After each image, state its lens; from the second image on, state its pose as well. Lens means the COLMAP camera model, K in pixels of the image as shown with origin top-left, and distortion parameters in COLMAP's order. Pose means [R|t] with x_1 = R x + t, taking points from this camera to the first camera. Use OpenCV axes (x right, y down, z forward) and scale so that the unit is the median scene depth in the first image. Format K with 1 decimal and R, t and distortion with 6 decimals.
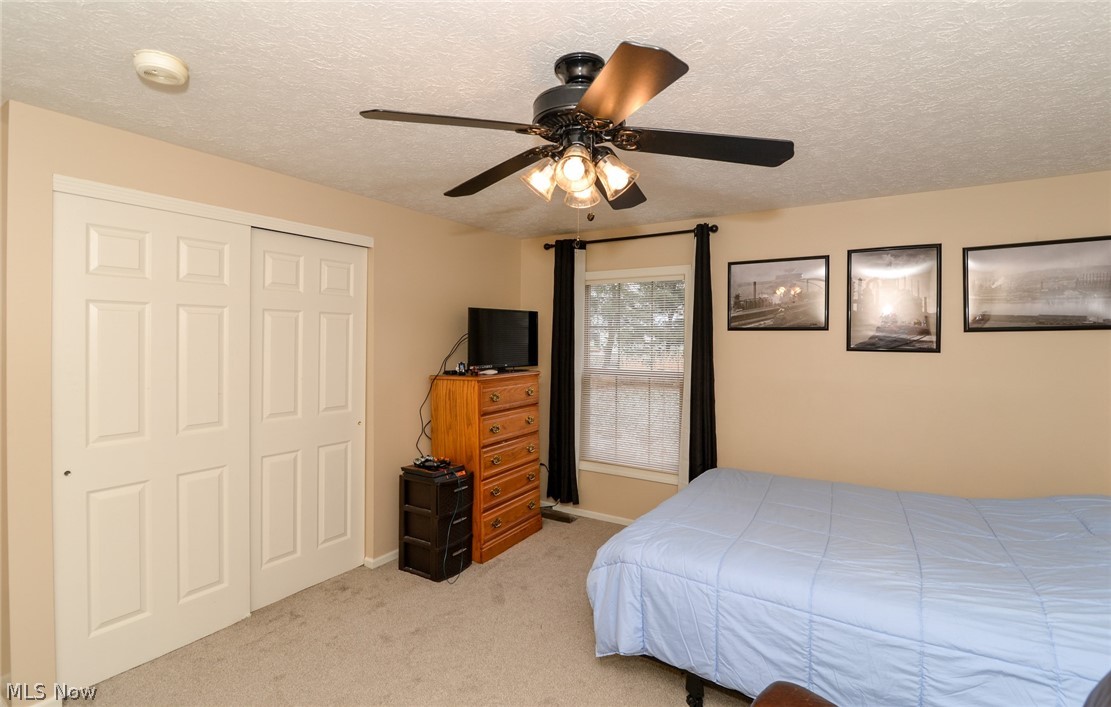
lens RADIAL K [[508.9, 0, 555.0], [0, 508.9, 347.0], [0, 0, 1]] dist [-0.014137, 0.000108]
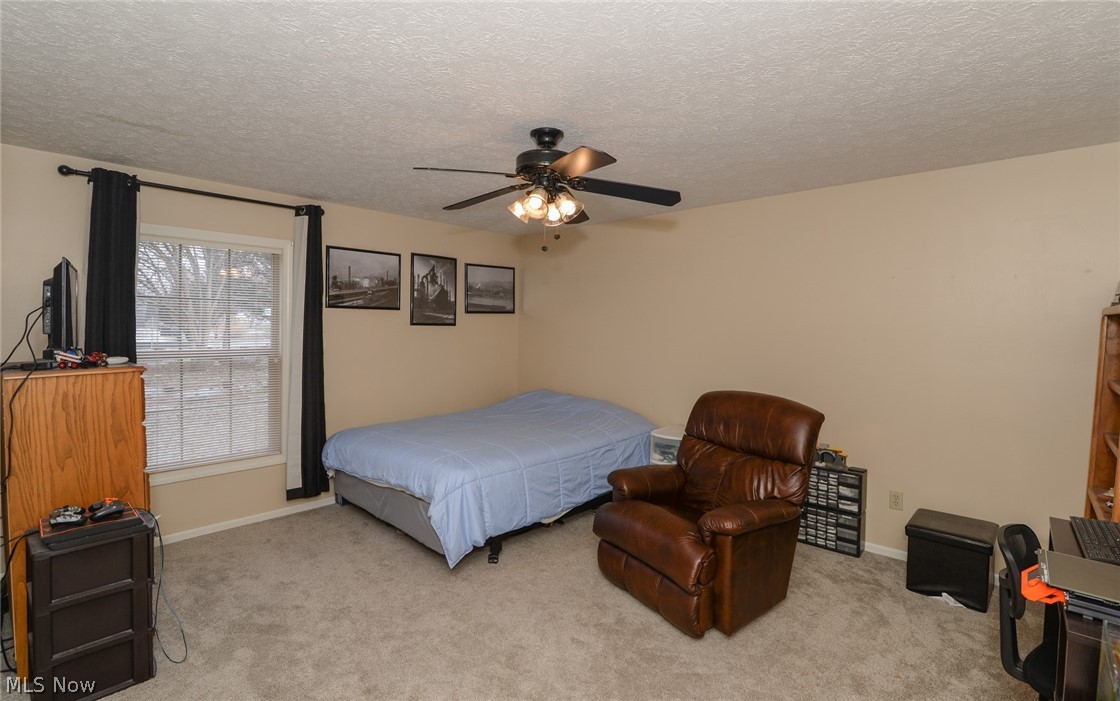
lens RADIAL K [[512.1, 0, 563.4], [0, 512.1, 339.7], [0, 0, 1]] dist [-0.014687, -0.000628]
pose [[0.174163, -0.033203, 0.984157, -0.688172], [0.003192, 0.999445, 0.033153, 0.002079], [-0.984712, -0.002632, 0.174172, 0.317518]]
